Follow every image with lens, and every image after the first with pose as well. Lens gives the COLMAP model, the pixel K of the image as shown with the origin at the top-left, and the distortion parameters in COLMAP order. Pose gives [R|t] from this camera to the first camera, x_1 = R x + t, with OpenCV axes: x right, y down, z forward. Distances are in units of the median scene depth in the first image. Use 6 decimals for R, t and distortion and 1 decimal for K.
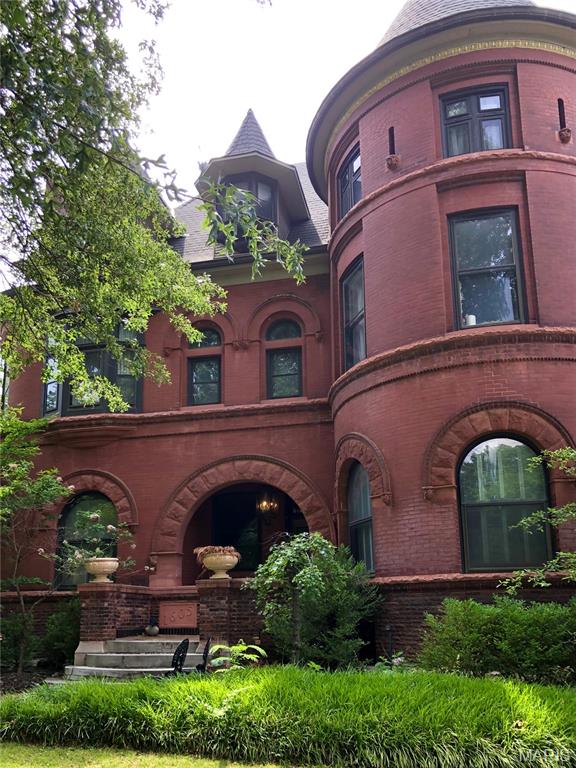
lens RADIAL K [[656.6, 0, 315.4], [0, 656.6, 464.7], [0, 0, 1]] dist [-0.004844, -0.003488]
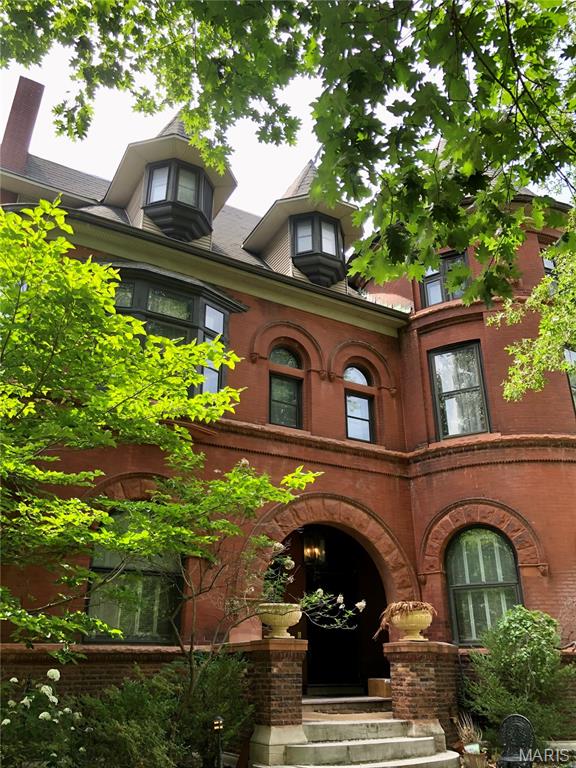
lens RADIAL K [[626.3, 0, 286.5], [0, 626.3, 371.7], [0, 0, 1]] dist [0.003640, 0.002146]
pose [[0.741526, 0.302898, 0.598658, -0.739782], [-0.156047, 0.945682, -0.285192, 0.084304], [-0.652524, 0.118058, 0.748515, 0.376160]]
